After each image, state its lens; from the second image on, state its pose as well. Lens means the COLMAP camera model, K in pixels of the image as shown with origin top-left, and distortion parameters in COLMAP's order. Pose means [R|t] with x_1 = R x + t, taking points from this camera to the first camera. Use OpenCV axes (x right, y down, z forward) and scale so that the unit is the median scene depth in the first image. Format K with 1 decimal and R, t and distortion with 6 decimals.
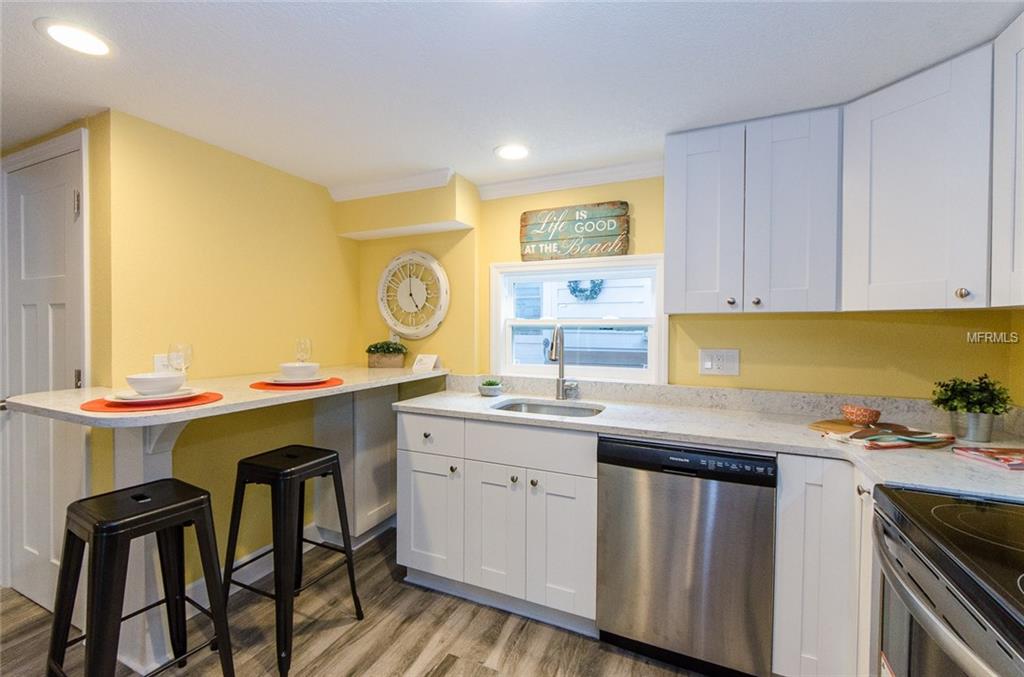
lens RADIAL K [[434.1, 0, 489.4], [0, 434.1, 334.0], [0, 0, 1]] dist [0.016777, -0.001329]
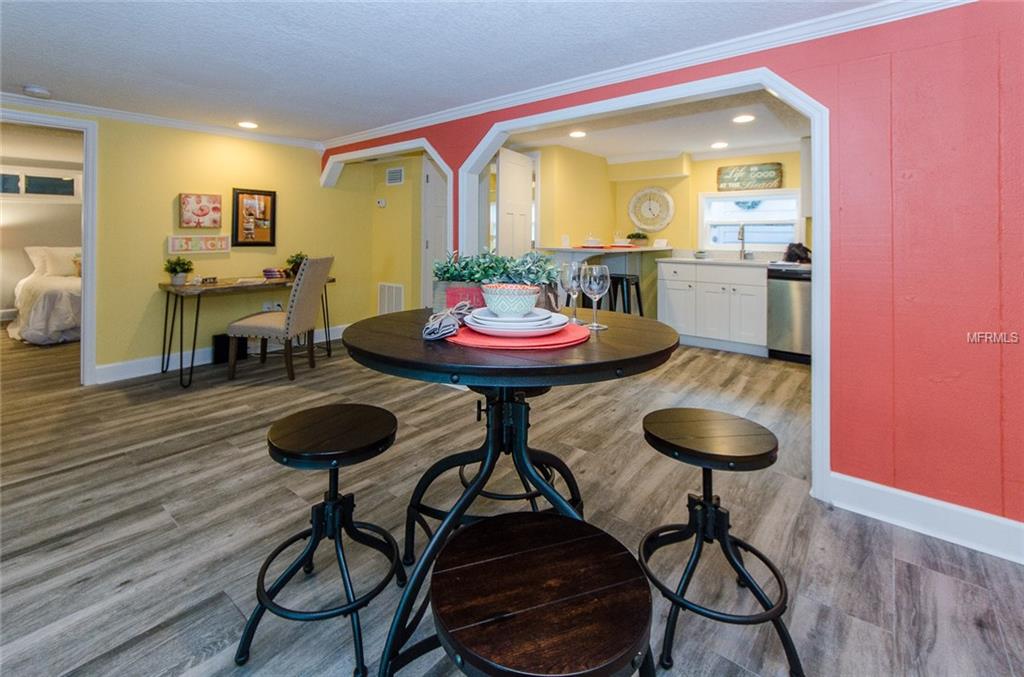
lens RADIAL K [[434.1, 0, 460.7], [0, 434.1, 230.4], [0, 0, 1]] dist [0.016777, -0.001329]
pose [[0.947050, 0.003453, -0.321068, -0.412697], [-0.014047, 0.999430, -0.030686, 0.089396], [0.320779, 0.033571, 0.946559, -1.308862]]
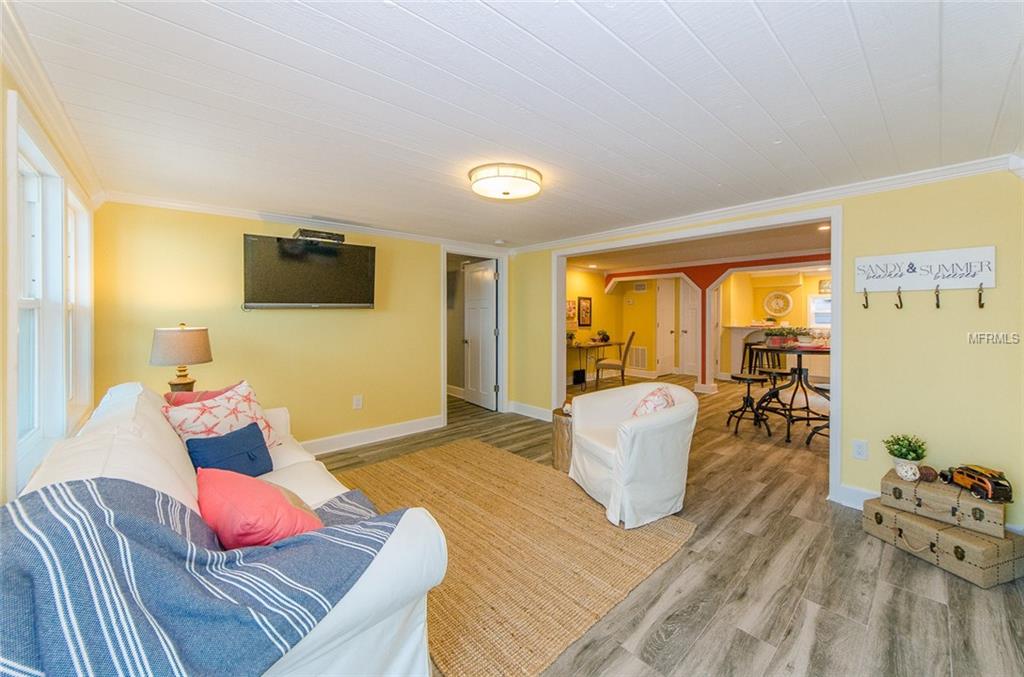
lens RADIAL K [[399.5, 0, 534.5], [0, 399.5, 312.8], [0, 0, 1]] dist [0.001588, 0.000098]
pose [[0.944171, -0.000392, -0.329454, -1.102833], [-0.007361, 0.999725, -0.022284, 0.078700], [0.329372, 0.023465, 0.943909, -3.004237]]
